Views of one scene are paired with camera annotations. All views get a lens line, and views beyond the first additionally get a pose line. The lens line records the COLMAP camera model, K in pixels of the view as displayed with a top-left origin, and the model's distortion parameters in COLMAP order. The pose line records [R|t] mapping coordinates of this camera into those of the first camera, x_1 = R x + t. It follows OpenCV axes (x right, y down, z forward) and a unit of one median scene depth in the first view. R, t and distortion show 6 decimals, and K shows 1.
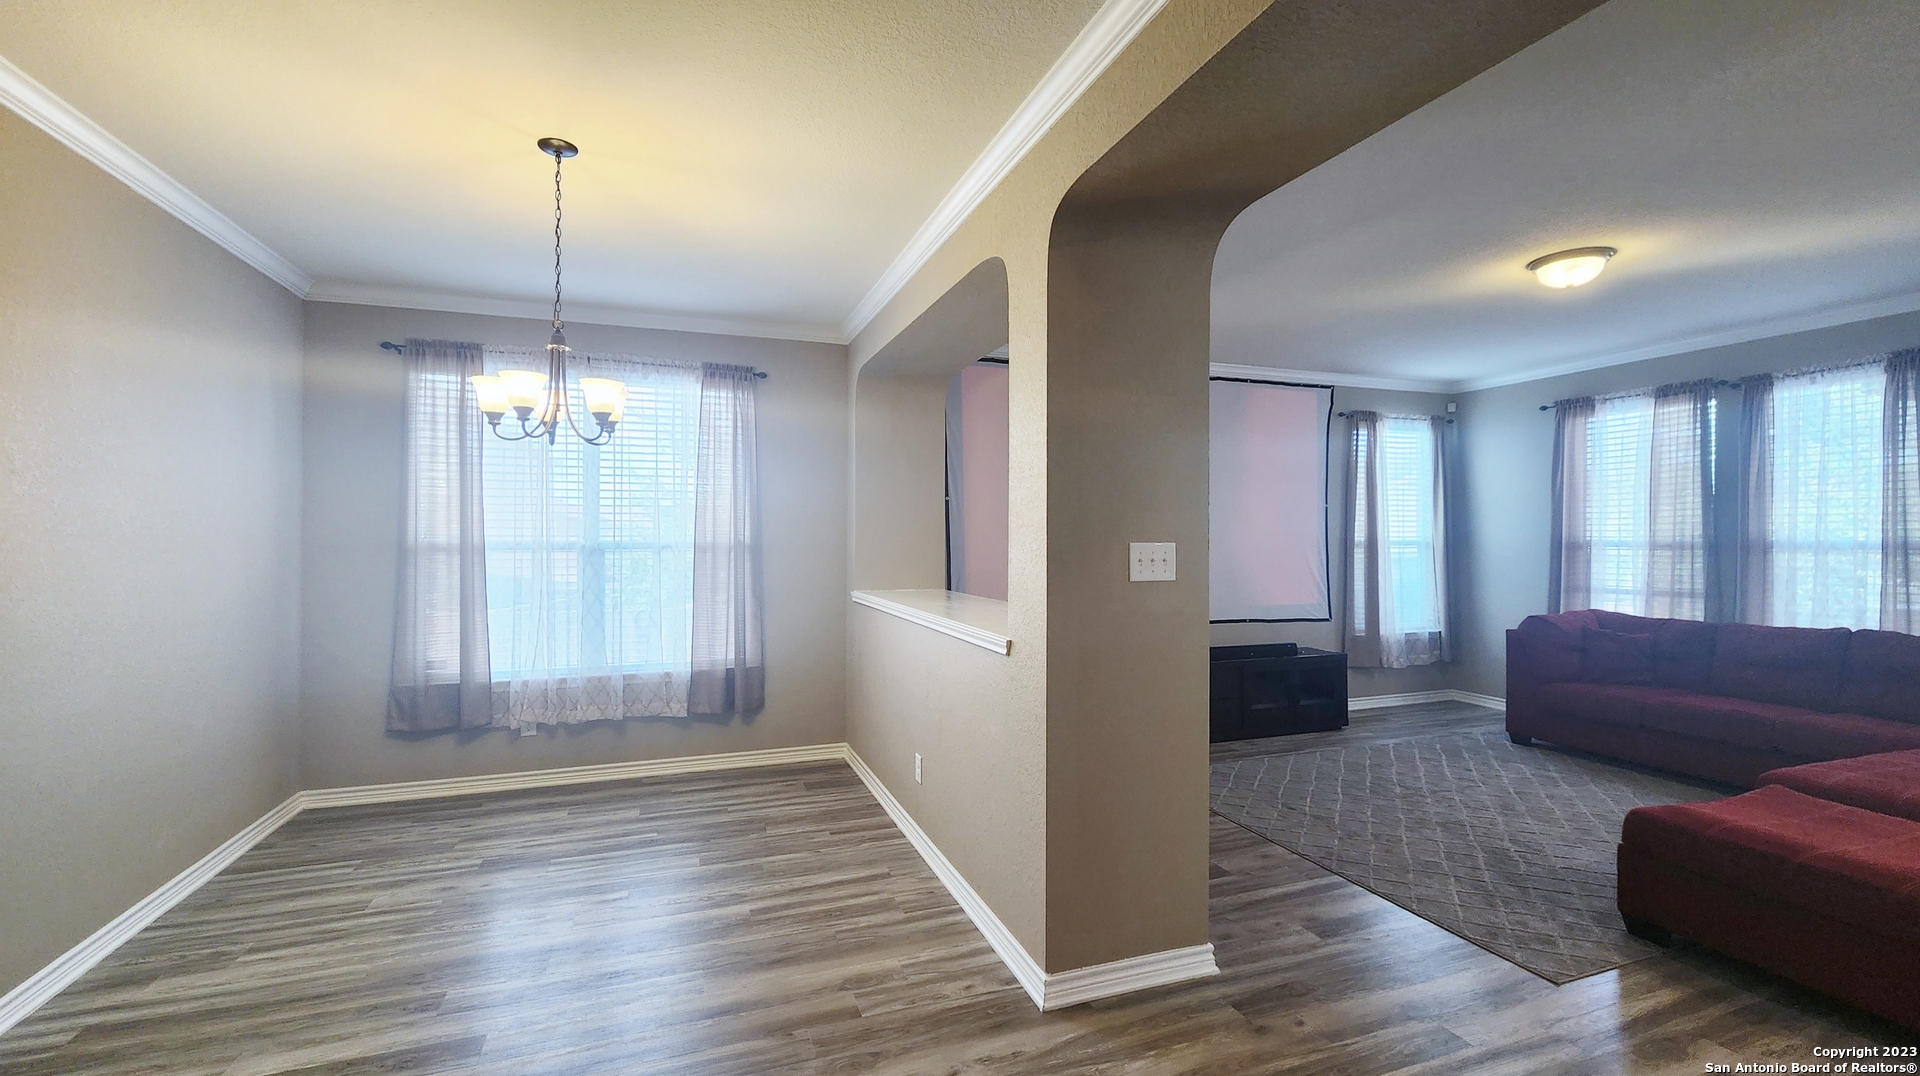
lens RADIAL K [[816.1, 0, 961.3], [0, 816.1, 544.0], [0, 0, 1]] dist [-0.000538, -0.000041]
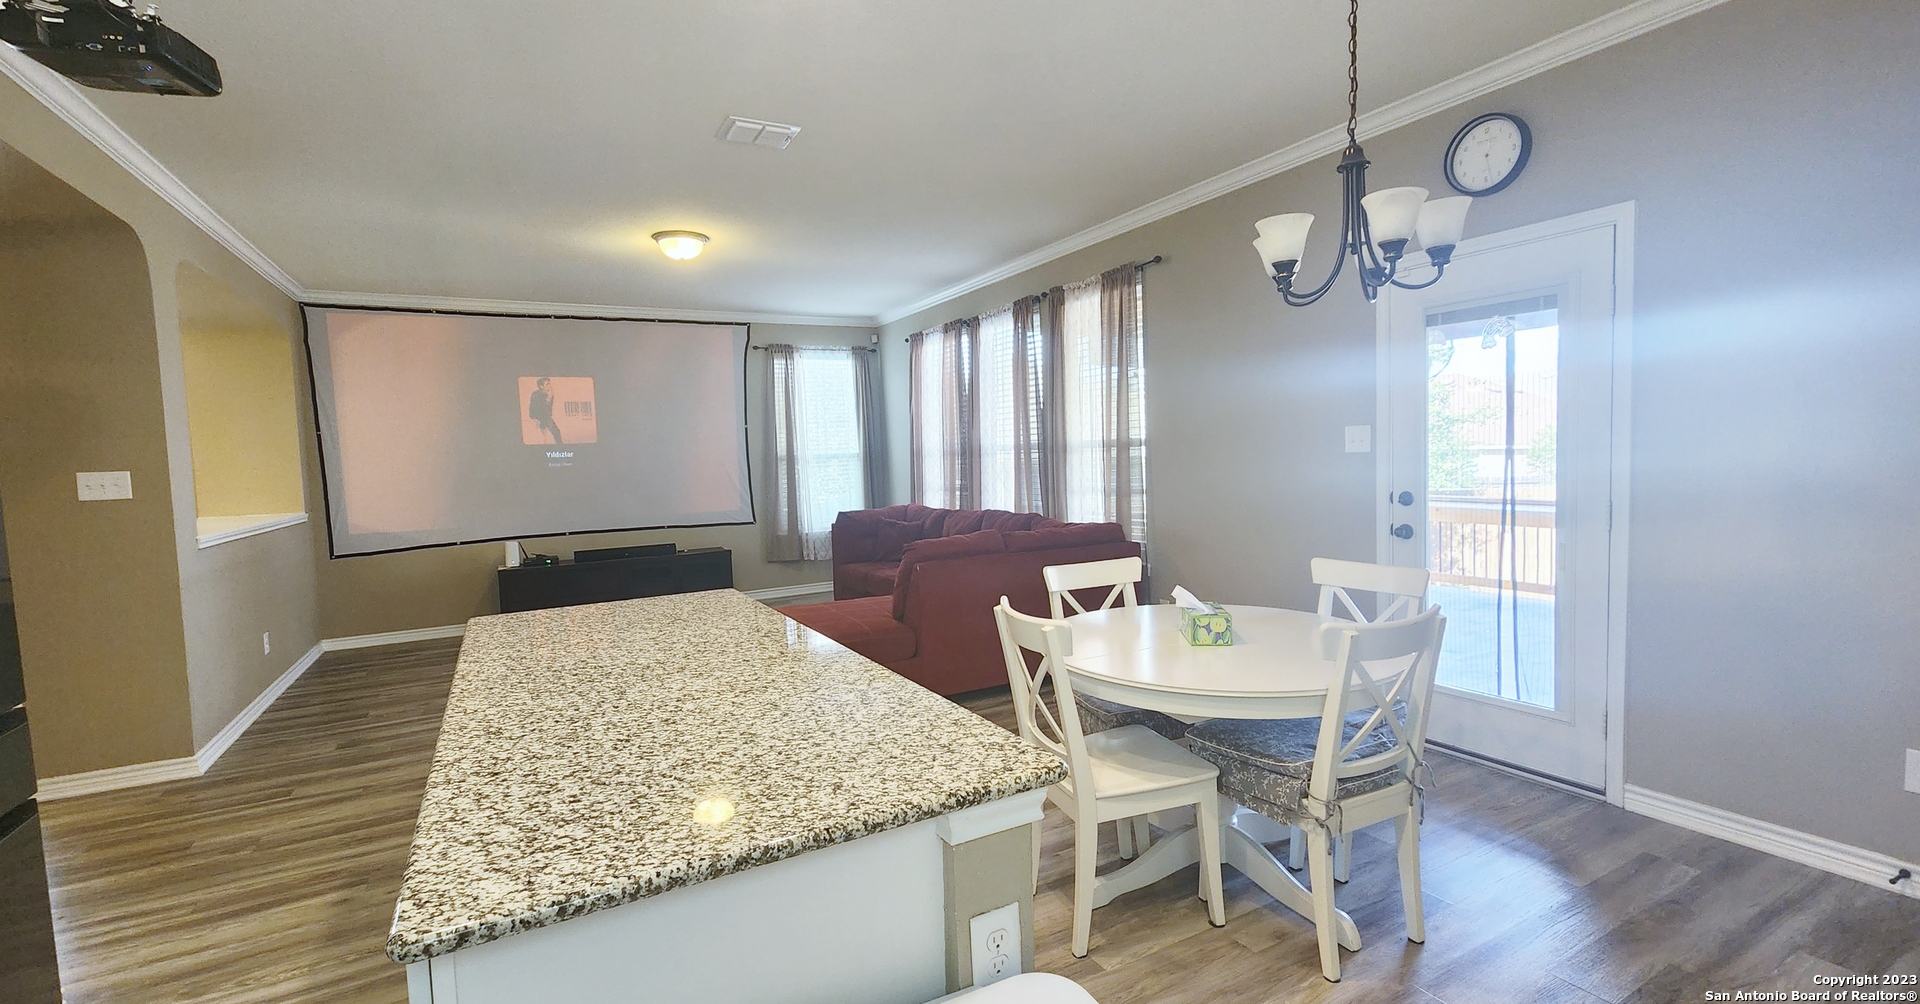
lens RADIAL K [[826.5, 0, 954.7], [0, 826.5, 506.6], [0, 0, 1]] dist [0.002212, 0.000020]
pose [[0.989372, -0.043629, 0.138705, 0.691967], [0.035703, 0.997612, 0.059122, 0.011896], [-0.140953, -0.053542, 0.988567, -0.277297]]
